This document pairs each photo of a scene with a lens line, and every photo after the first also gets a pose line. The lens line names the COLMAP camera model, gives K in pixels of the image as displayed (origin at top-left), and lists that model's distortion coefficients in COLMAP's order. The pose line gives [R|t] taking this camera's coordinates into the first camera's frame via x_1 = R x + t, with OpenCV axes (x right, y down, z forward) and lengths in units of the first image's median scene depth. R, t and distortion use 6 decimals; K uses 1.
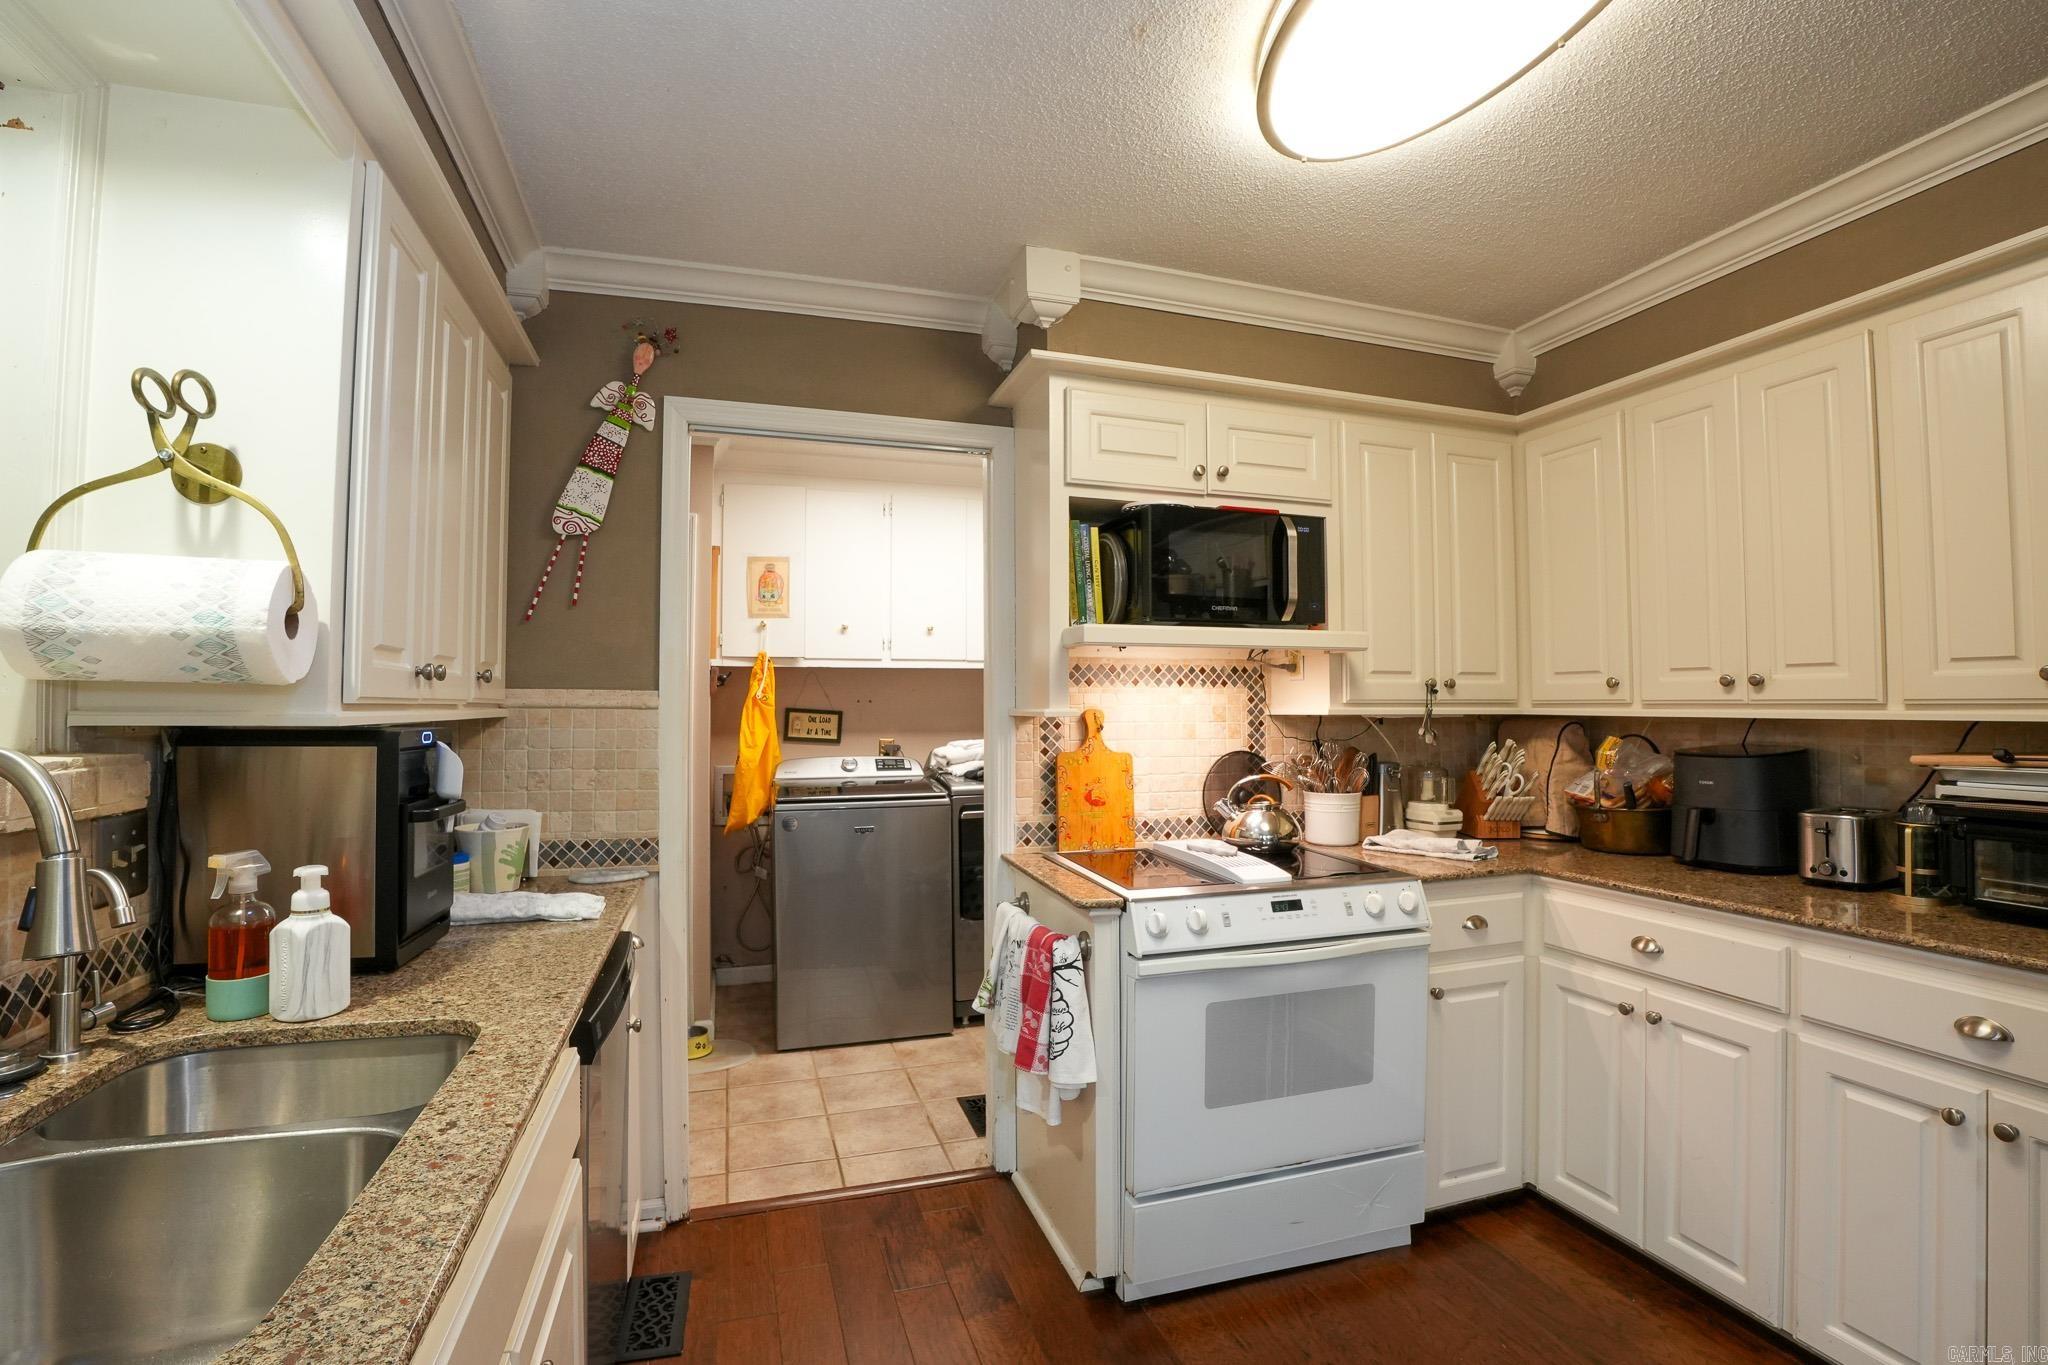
lens RADIAL K [[920.6, 0, 1024.0], [0, 920.6, 682.5], [0, 0, 1]] dist [-0.070844, 0.018101]
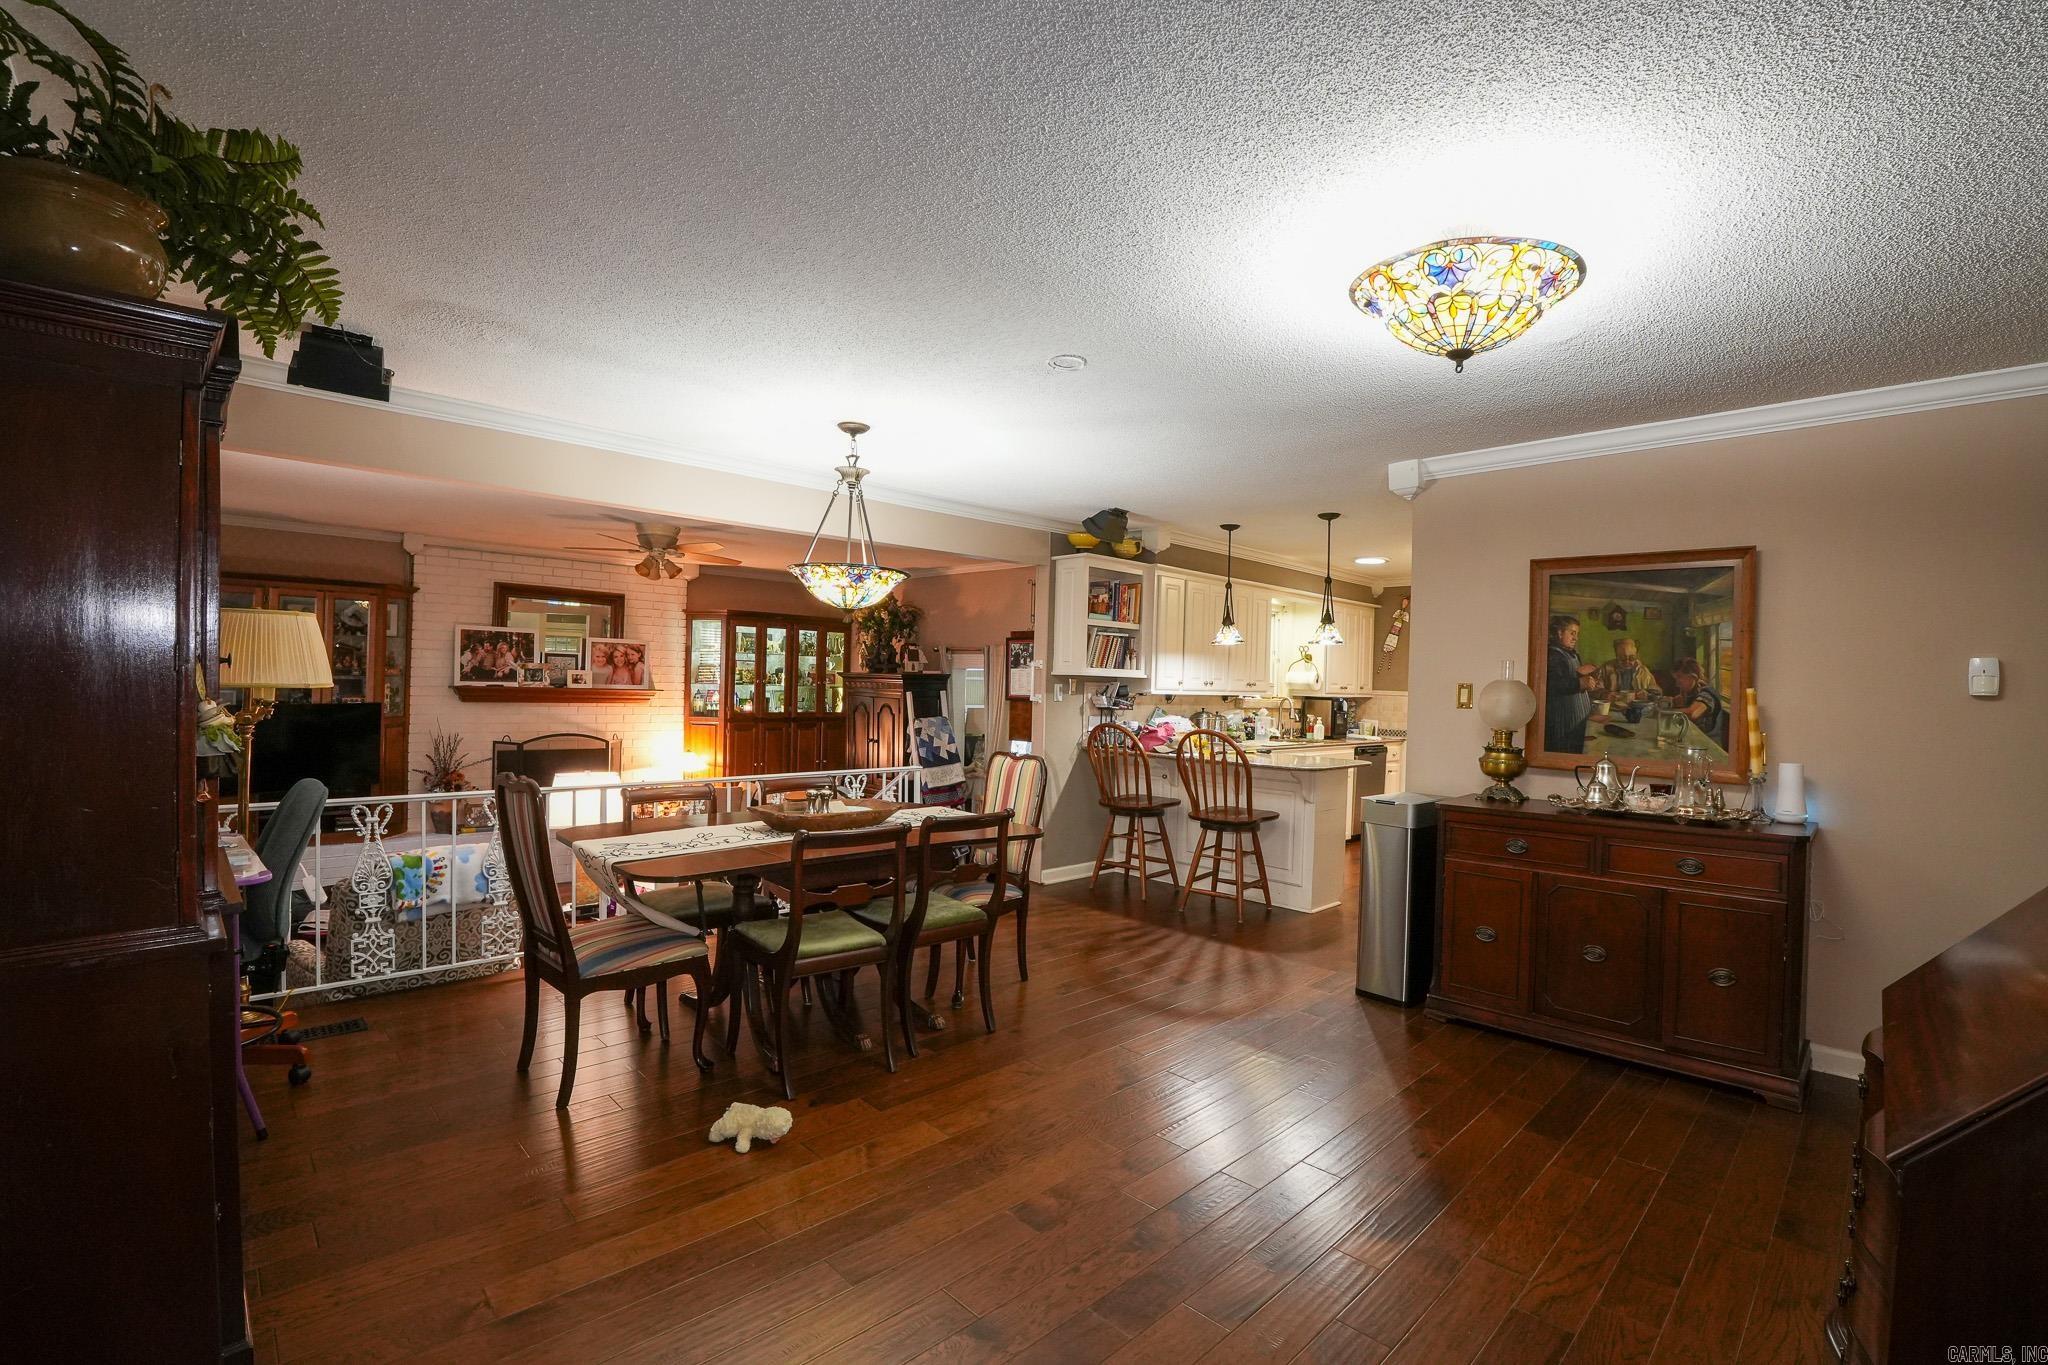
lens RADIAL K [[904.3, 0, 1024.0], [0, 904.3, 682.5], [0, 0, 1]] dist [-0.068998, 0.018467]
pose [[0.439870, 0.012701, -0.897972, 2.221858], [-0.004414, 0.999918, 0.011981, -0.066445], [0.898051, -0.001306, 0.439890, -2.062030]]
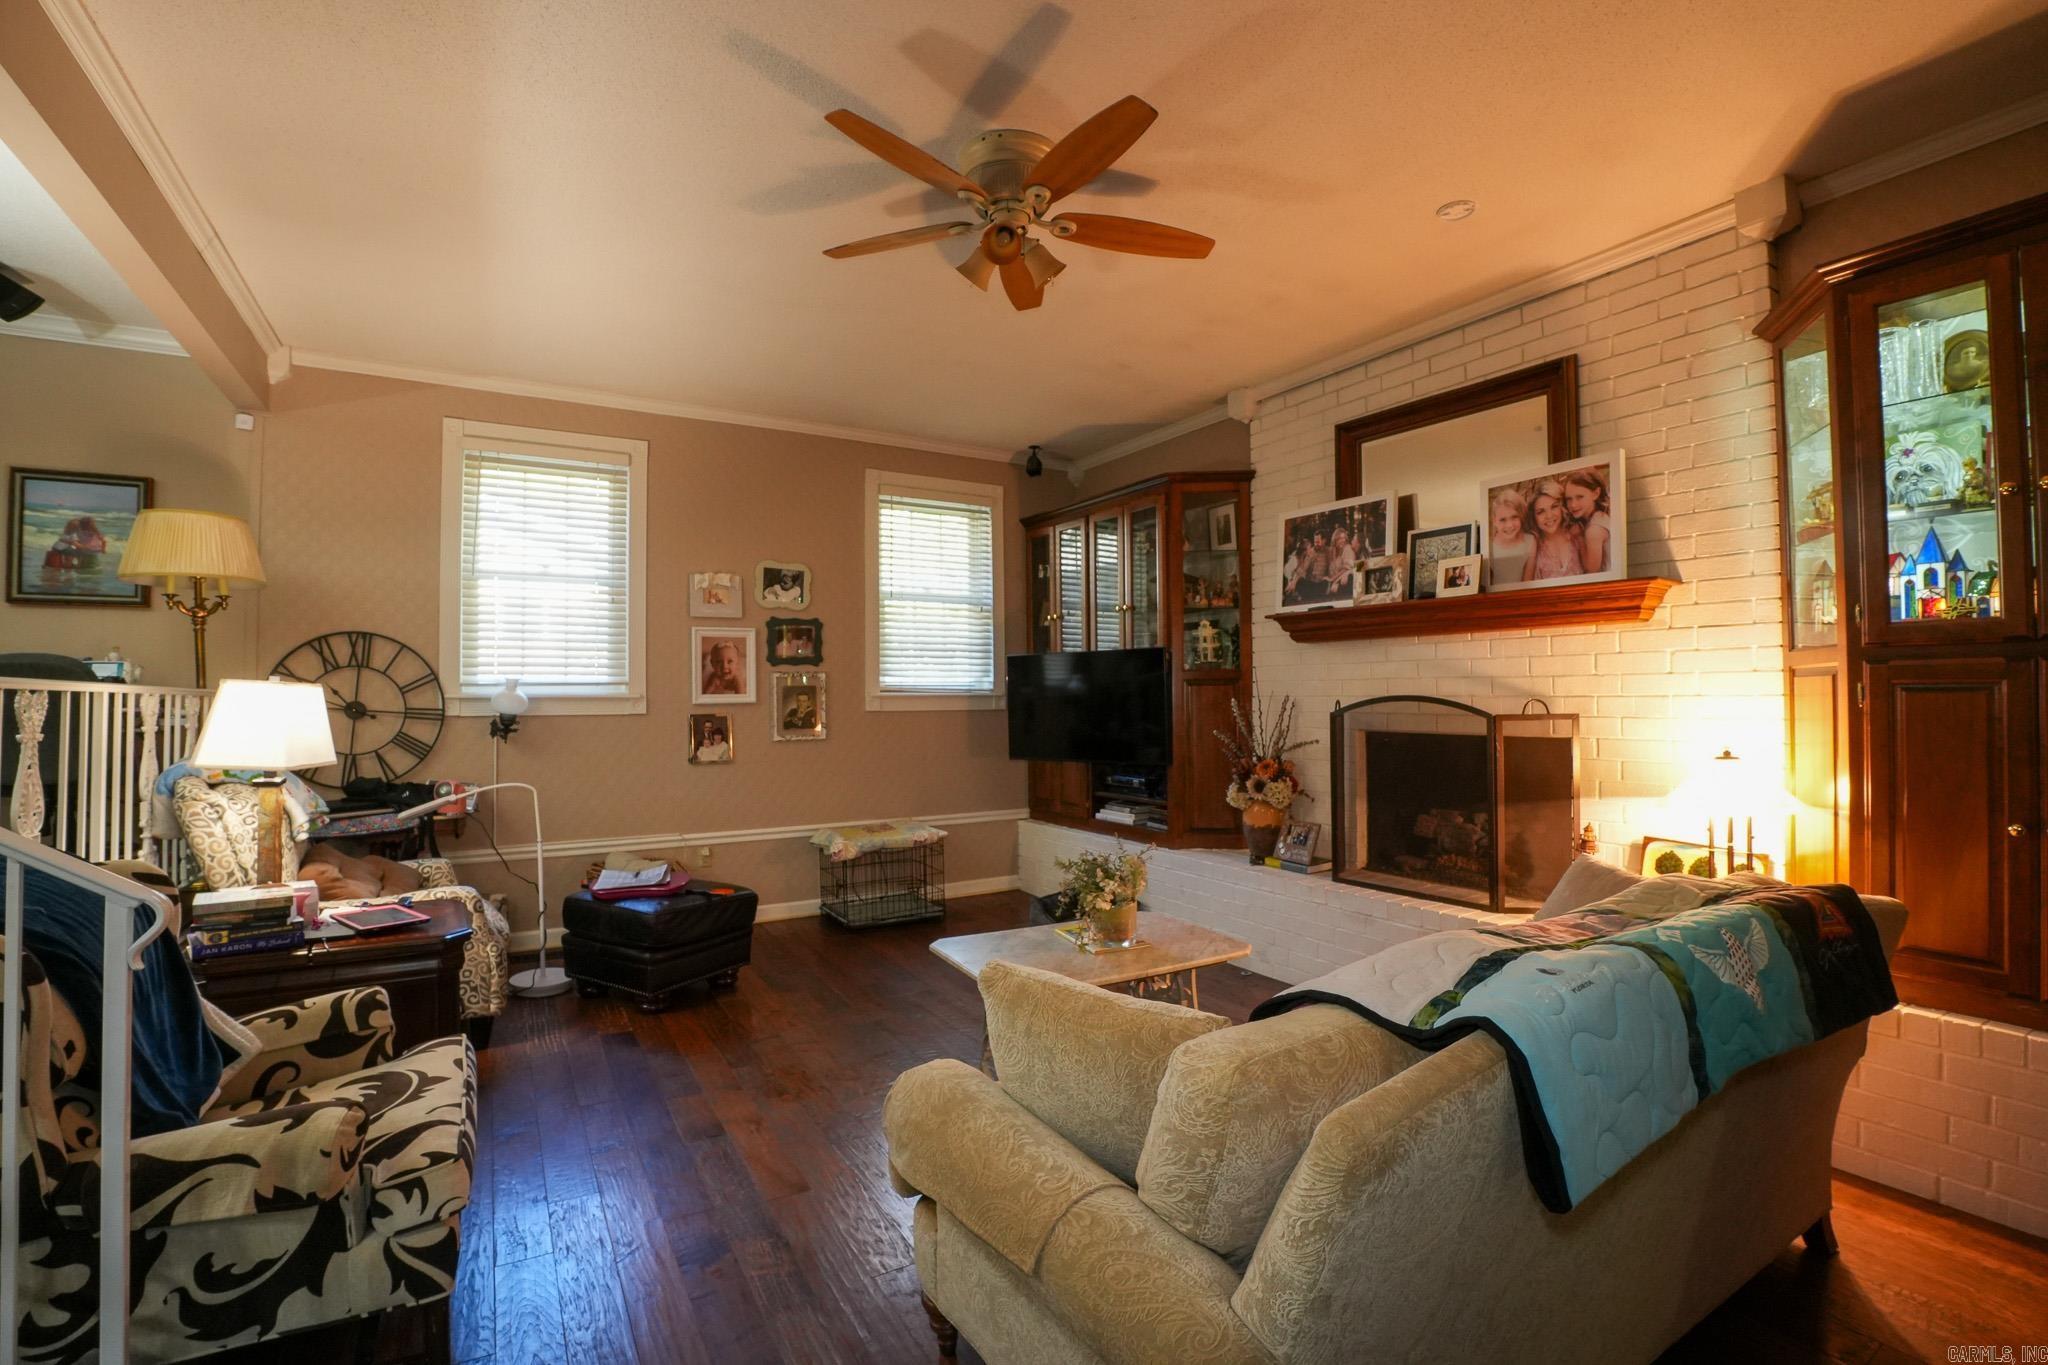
lens RADIAL K [[904.3, 0, 1024.0], [0, 904.3, 682.5], [0, 0, 1]] dist [-0.068998, 0.018467]
pose [[-0.974491, 0.001275, -0.224421, -0.662330], [0.010852, 0.999082, -0.041444, 0.221921], [0.224162, -0.042823, -0.973611, -0.702362]]
